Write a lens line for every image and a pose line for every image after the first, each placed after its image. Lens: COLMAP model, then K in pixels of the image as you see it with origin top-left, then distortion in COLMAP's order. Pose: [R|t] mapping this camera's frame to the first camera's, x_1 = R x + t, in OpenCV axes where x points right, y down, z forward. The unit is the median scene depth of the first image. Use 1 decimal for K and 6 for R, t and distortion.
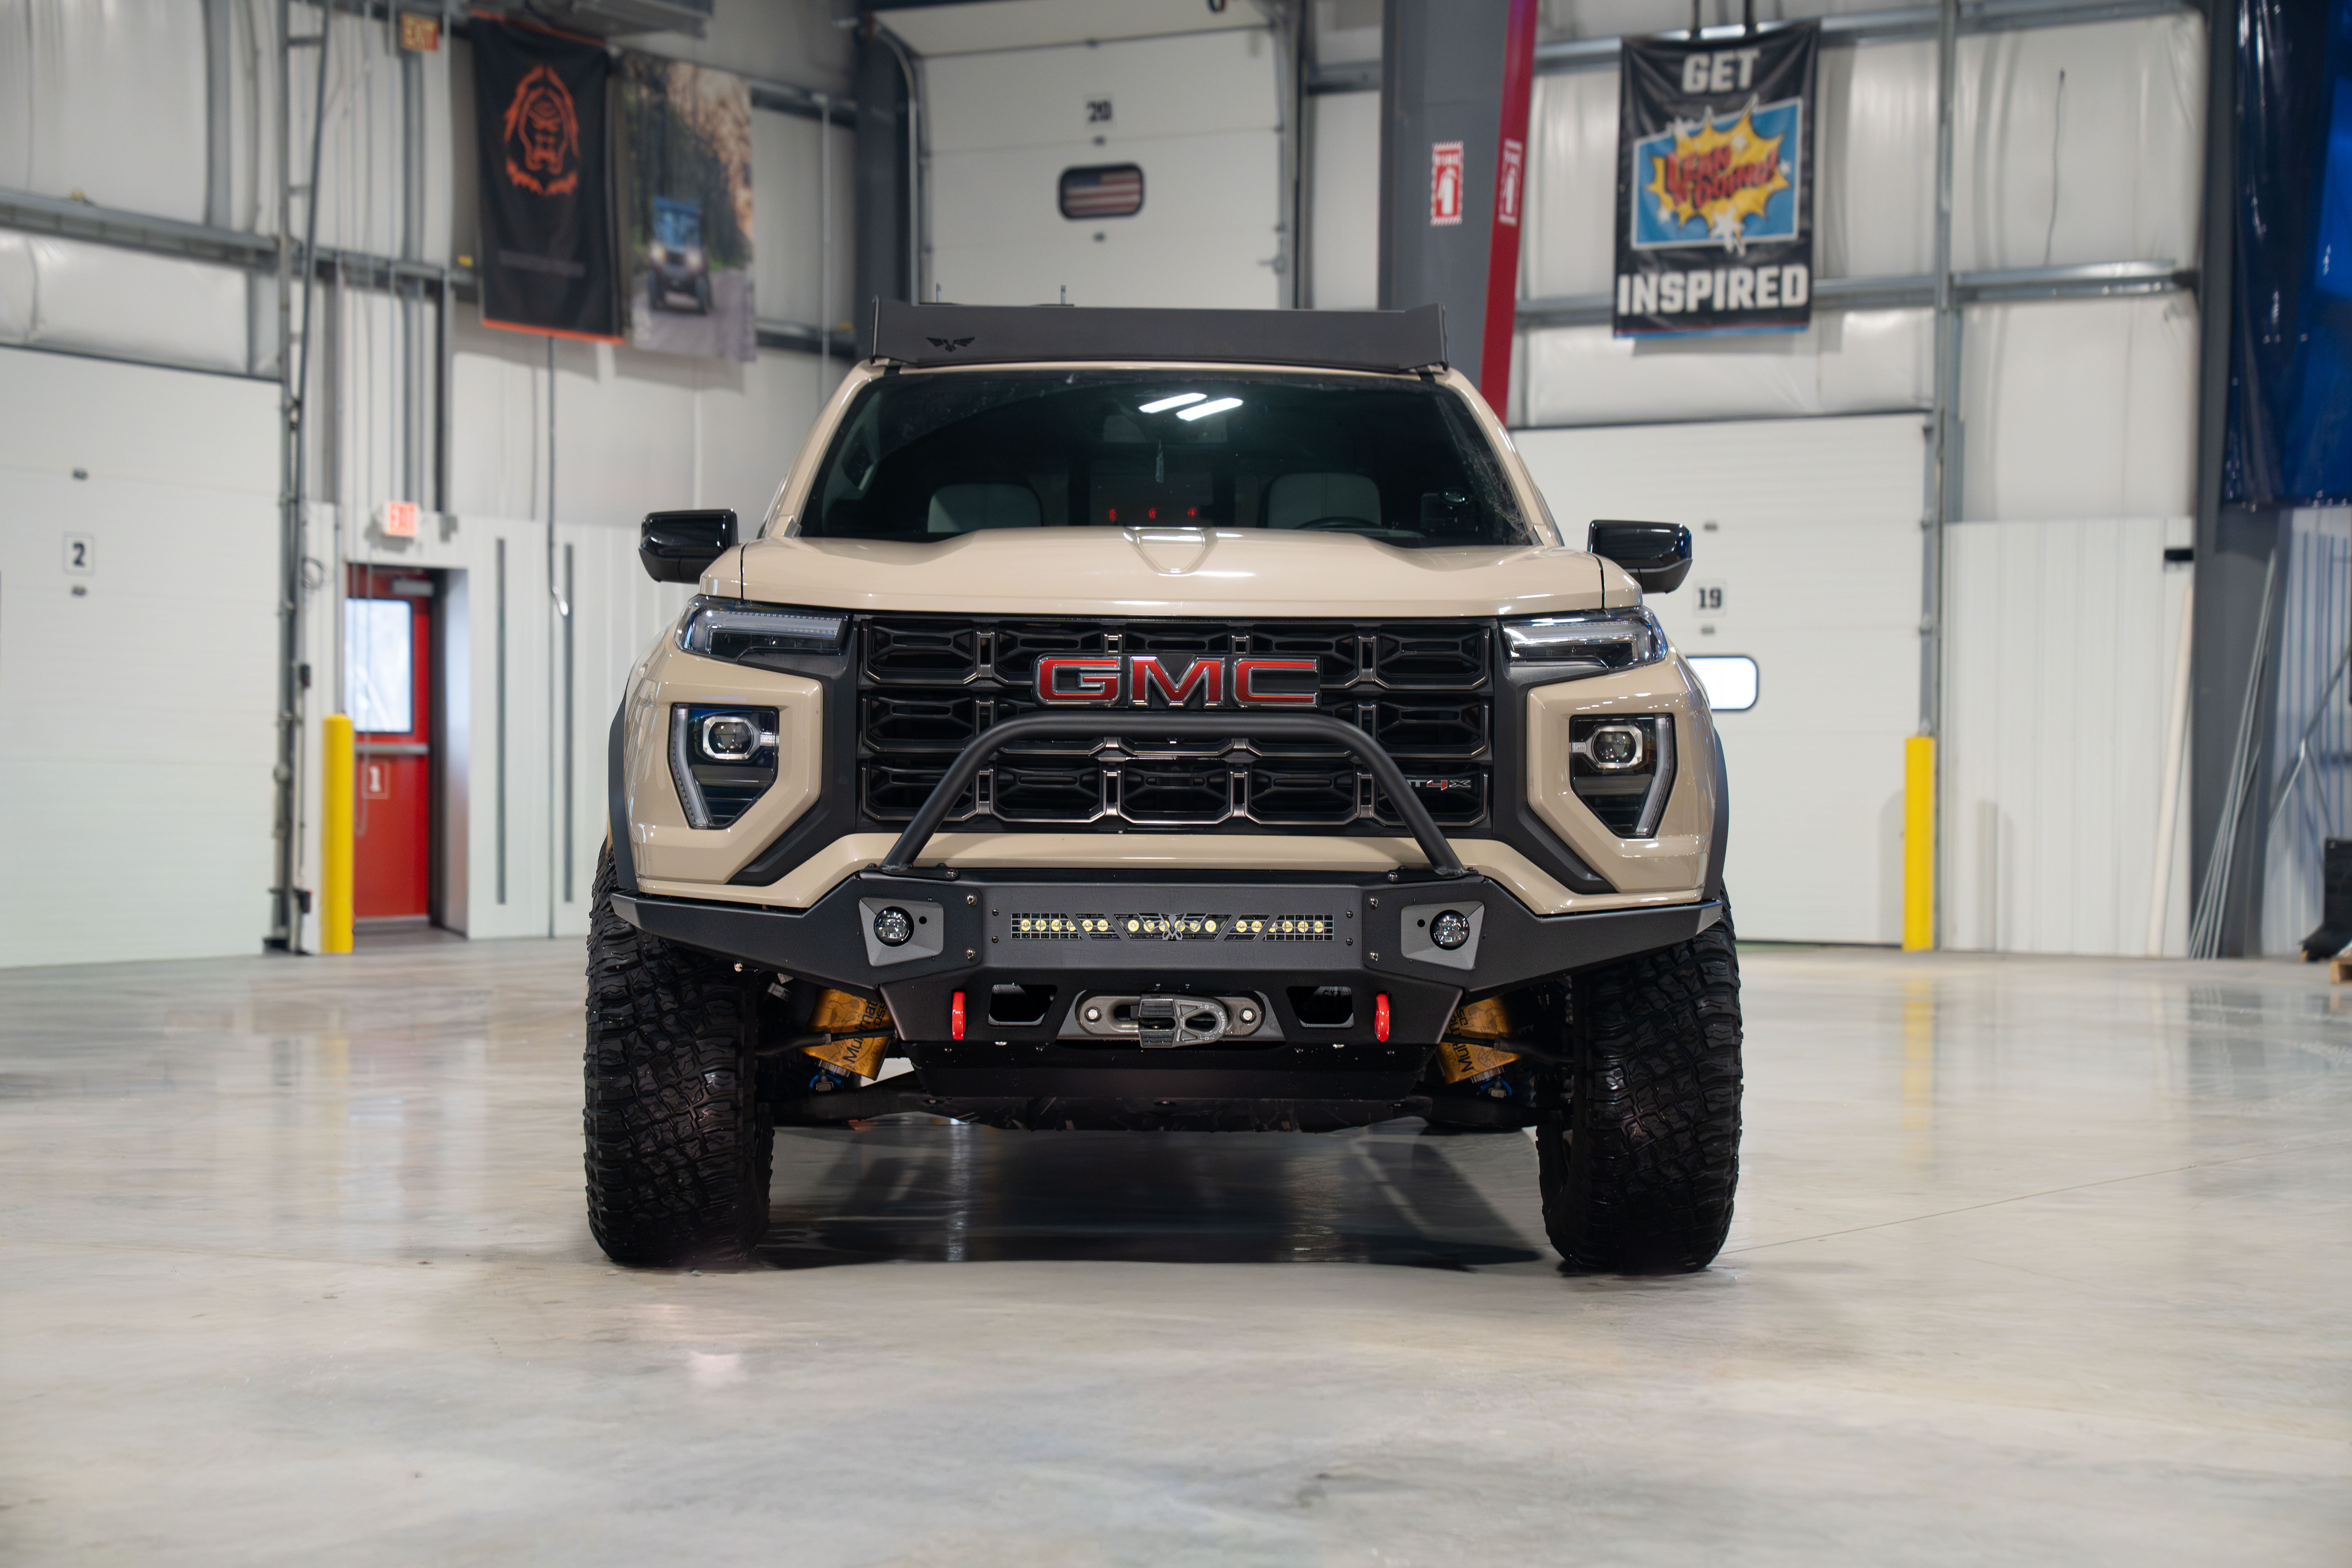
lens RADIAL K [[4536.1, 0, 1176.0], [0, 4536.1, 784.0], [0, 0, 1]] dist [0.301272, 0.350912]
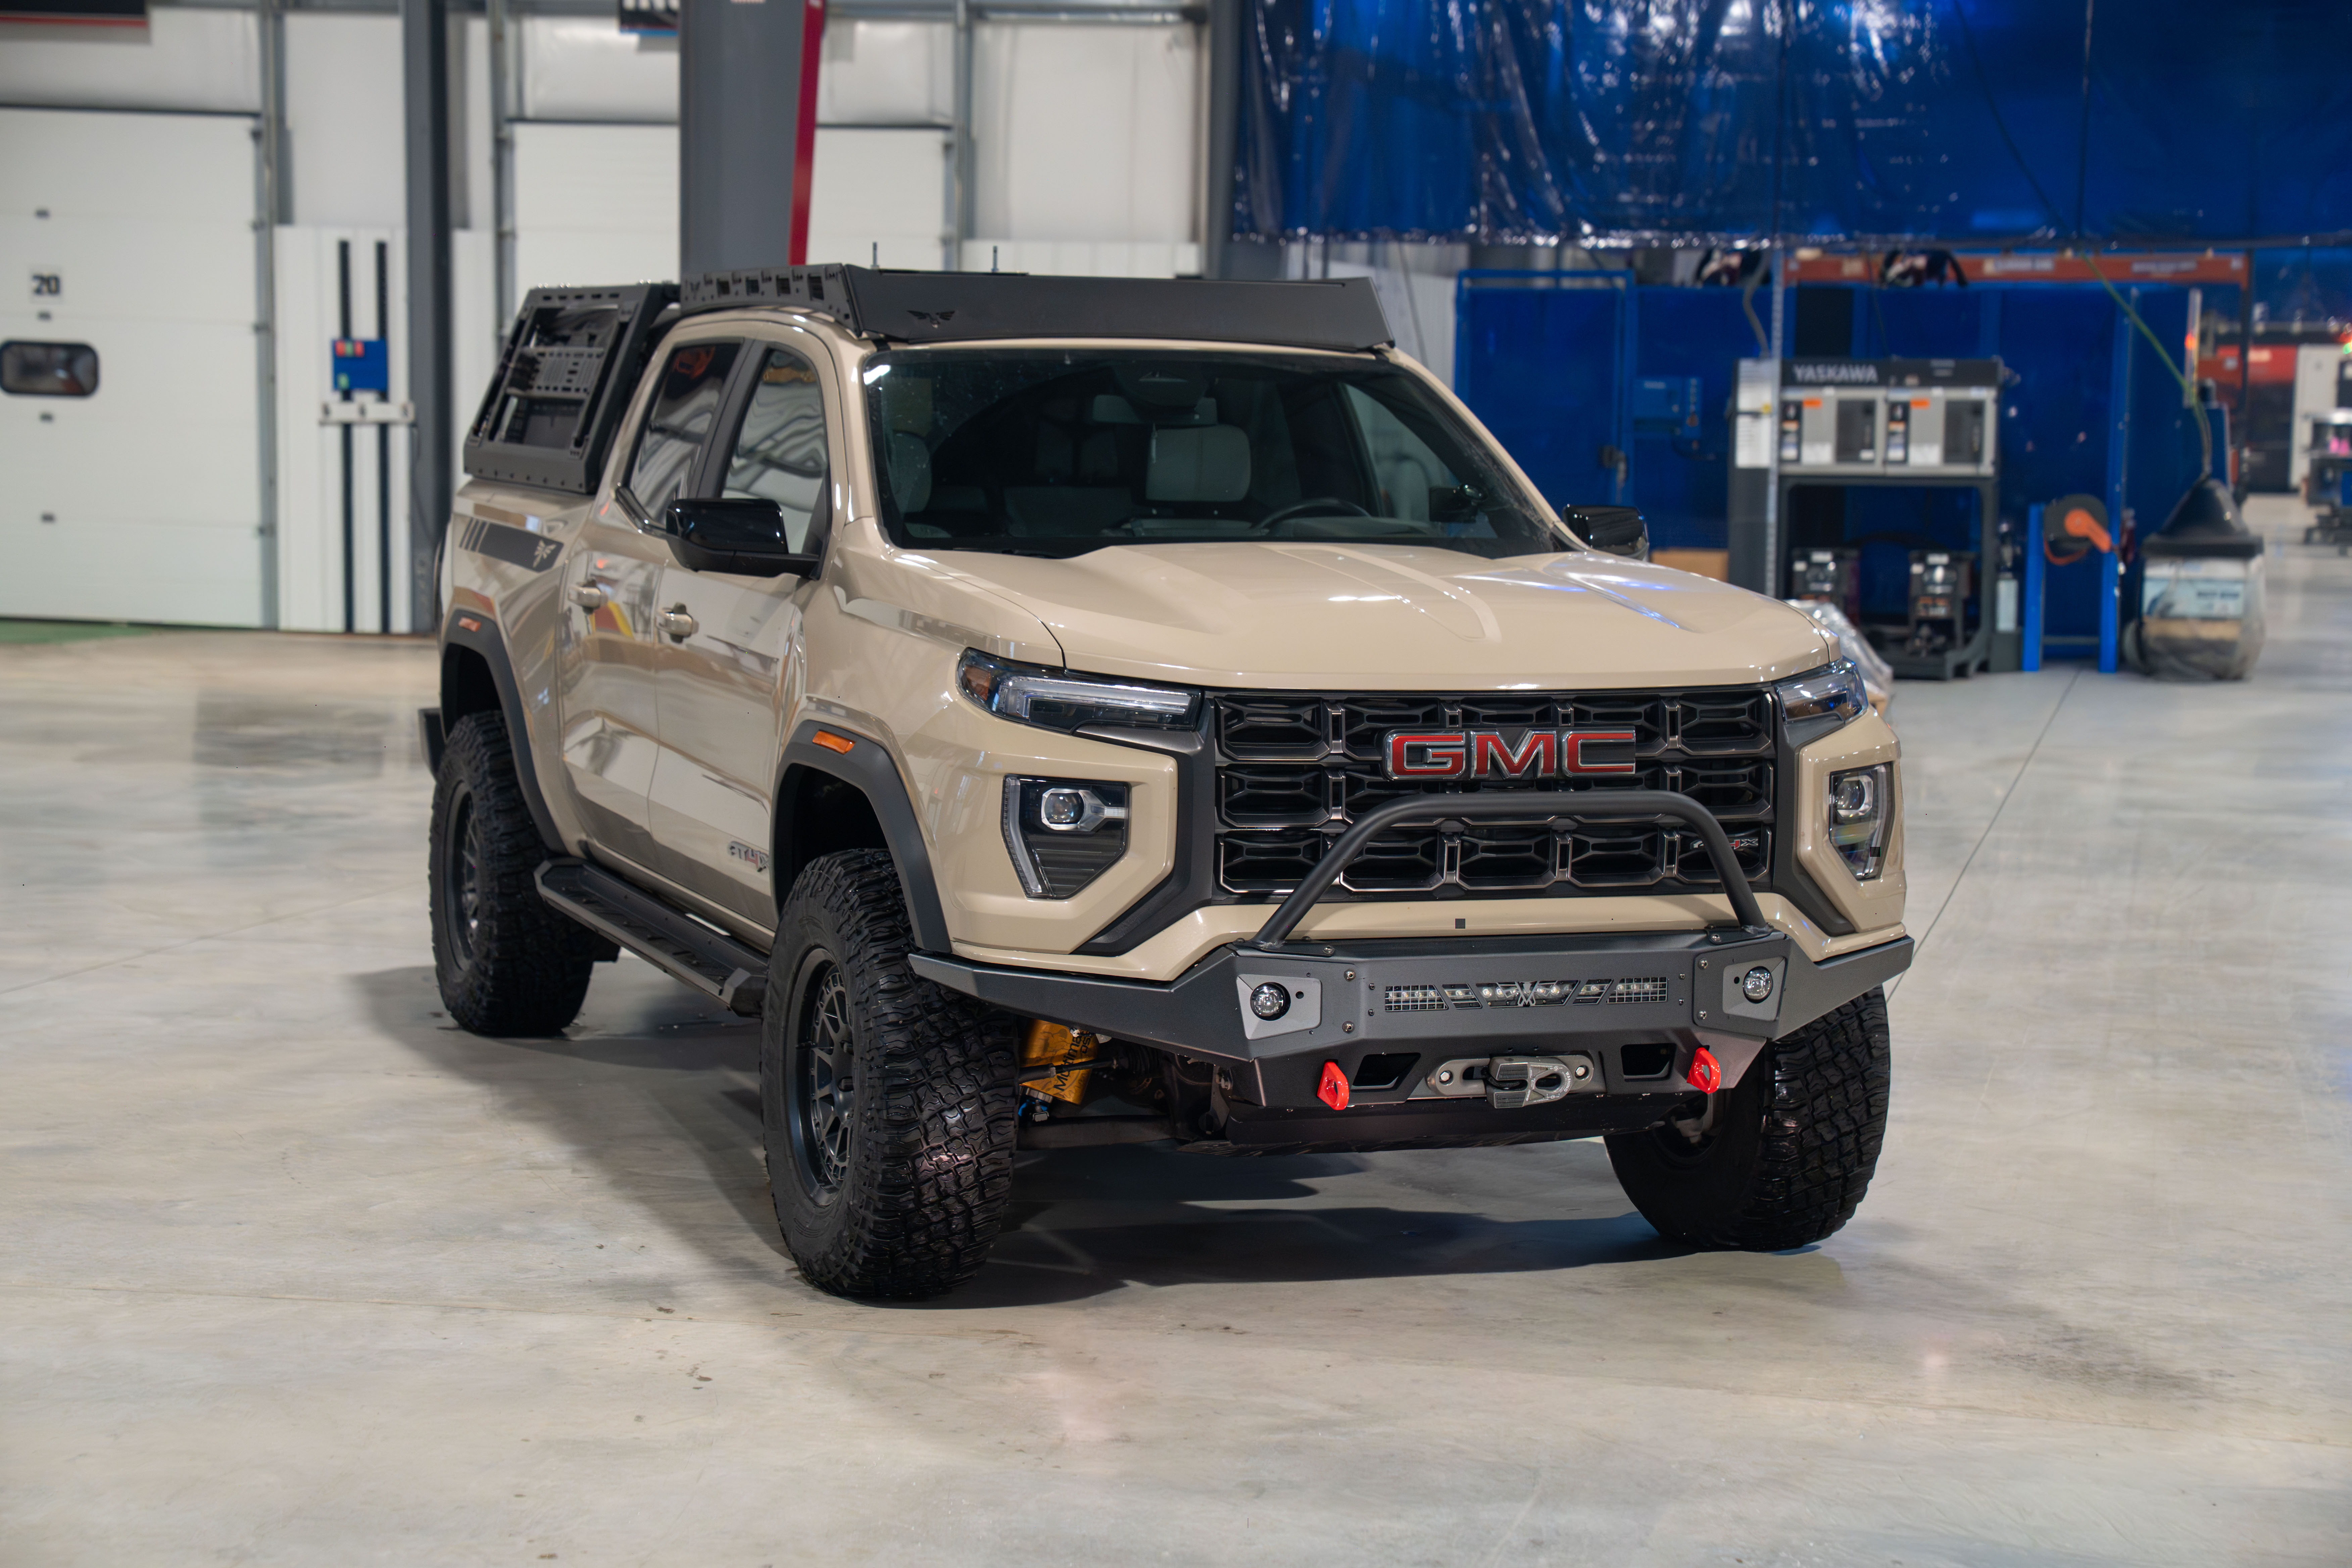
lens RADIAL K [[4536.1, 0, 1176.0], [0, 4536.1, 784.0], [0, 0, 1]] dist [0.301272, 0.350912]
pose [[0.946013, -0.023122, 0.323303, -0.406378], [-0.008340, 0.995386, 0.095592, -0.113762], [-0.324022, -0.093127, 0.941455, 0.041119]]
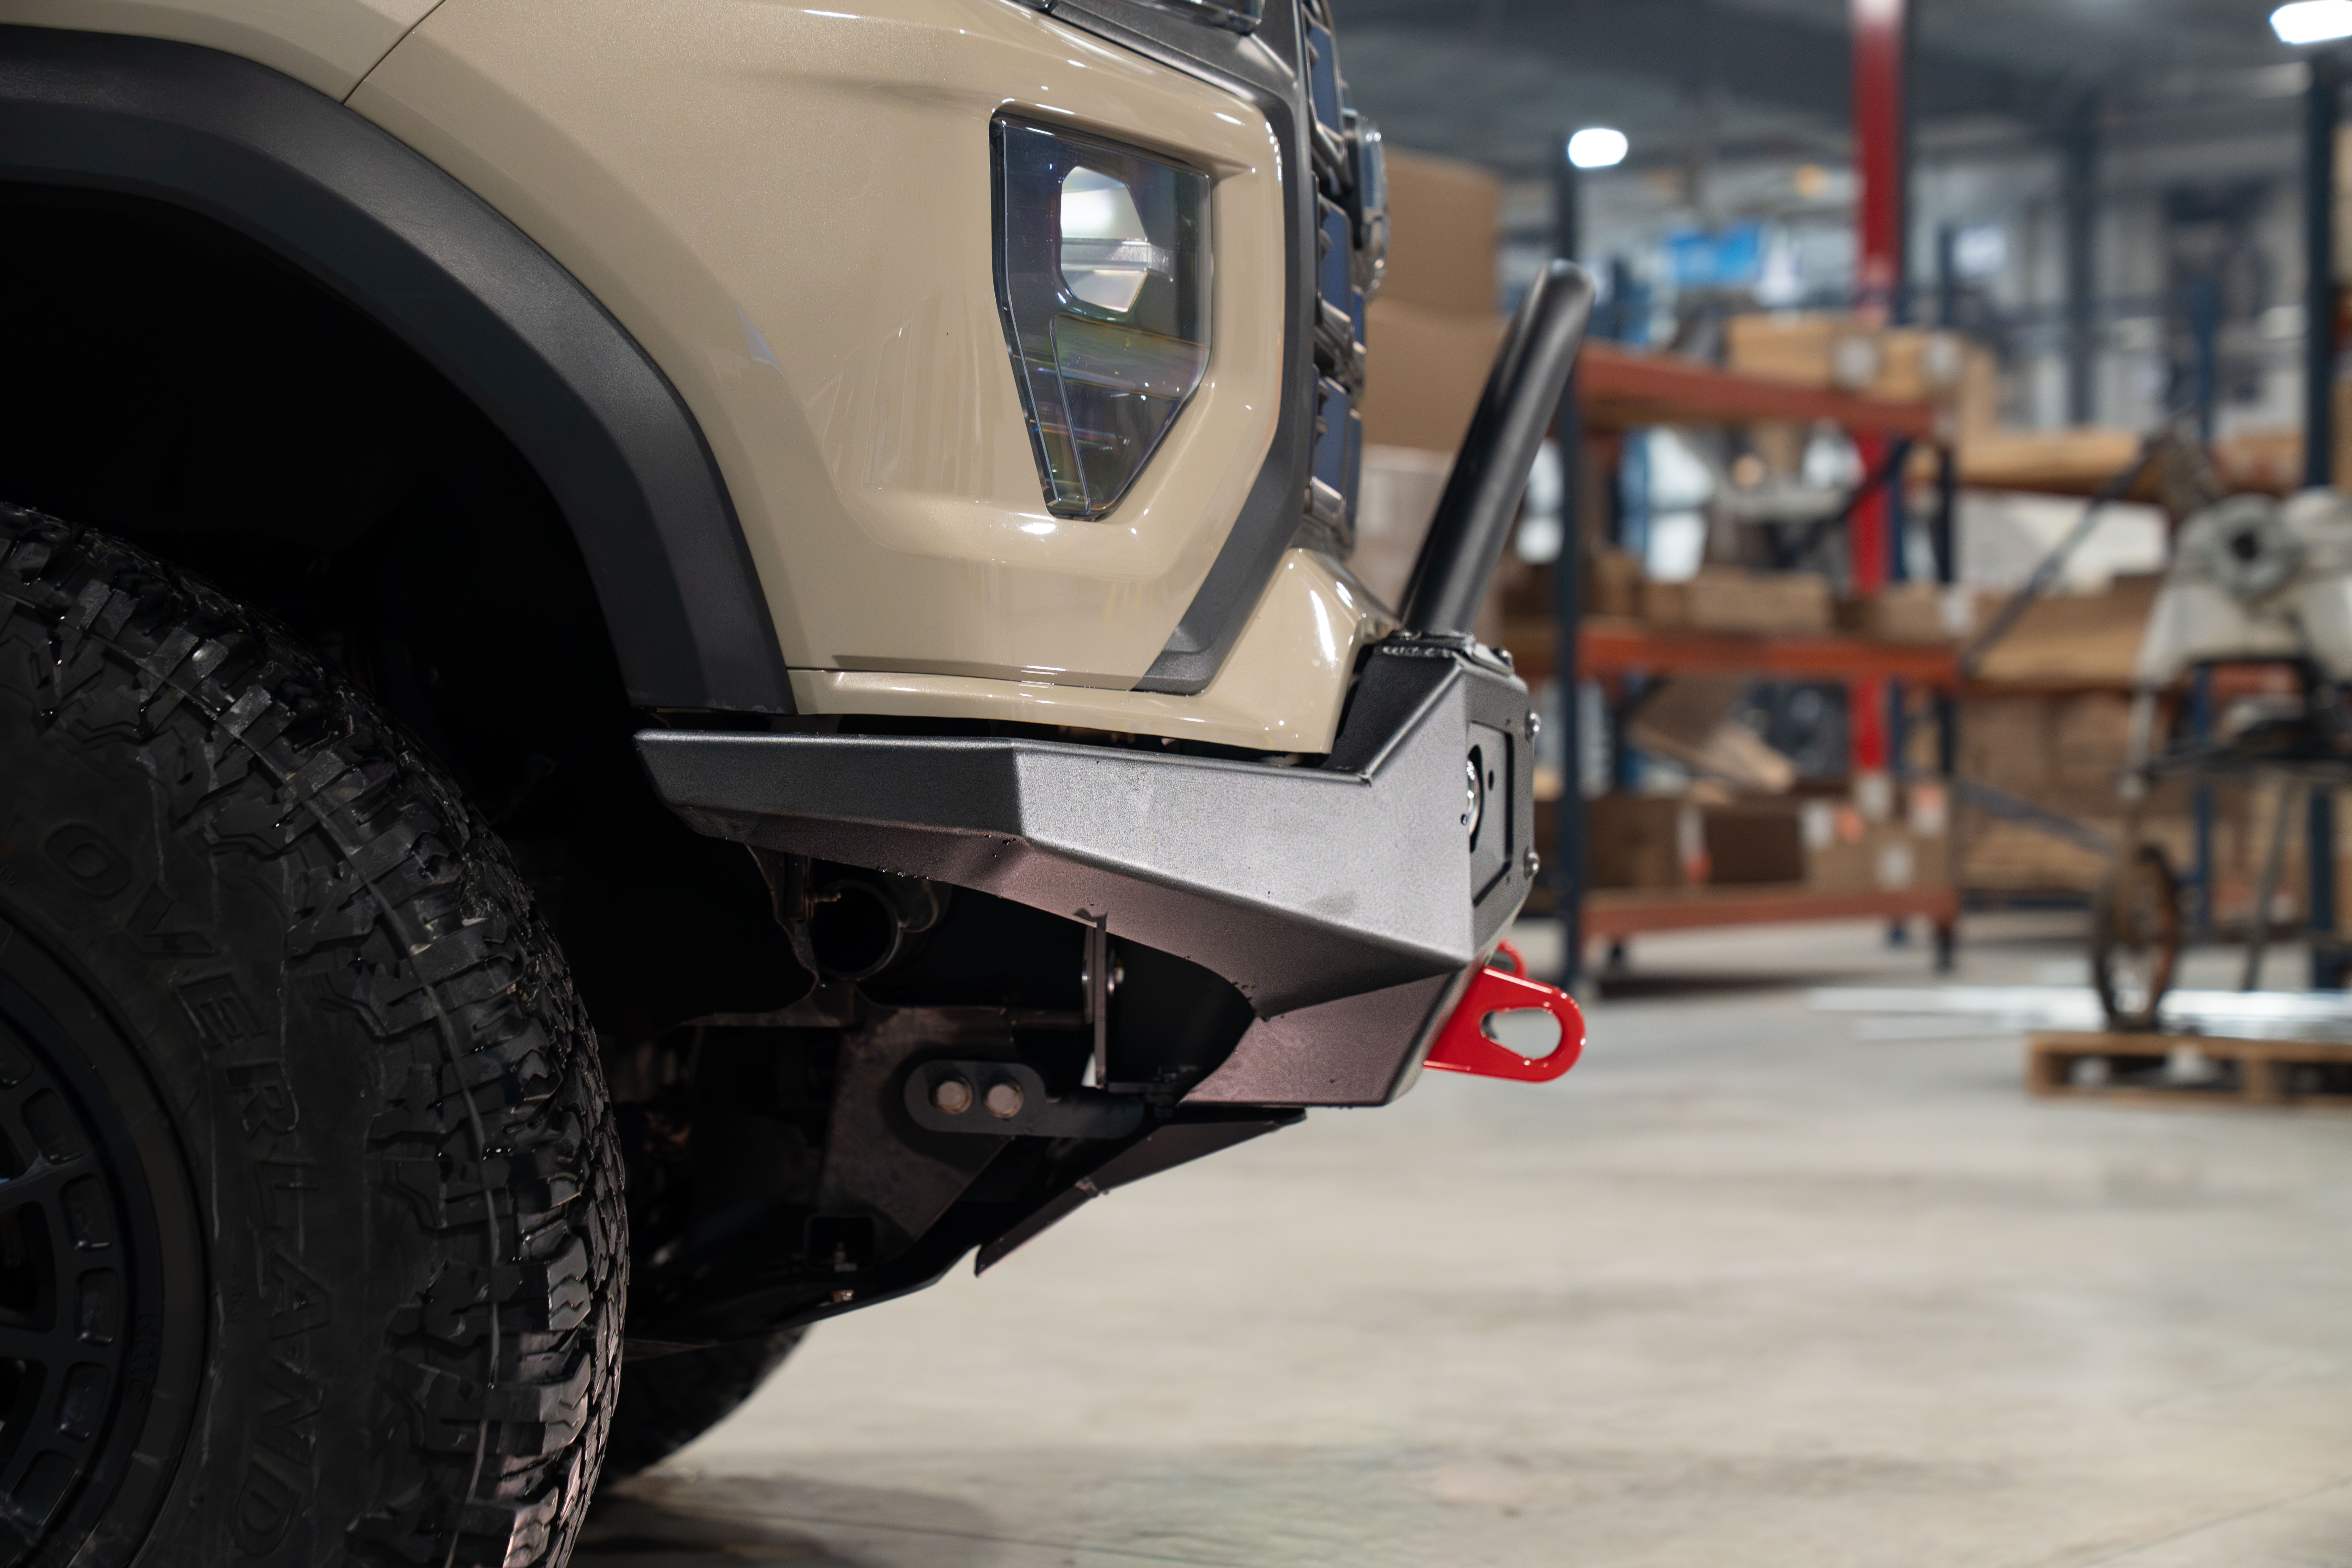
lens RADIAL K [[4536.1, 0, 1176.0], [0, 4536.1, 784.0], [0, 0, 1]] dist [0.301272, 0.350912]
pose [[0.030127, -0.011882, 0.999475, -0.428036], [0.001191, 0.999929, 0.011851, 0.025173], [-0.999545, 0.000834, 0.030139, 0.993688]]
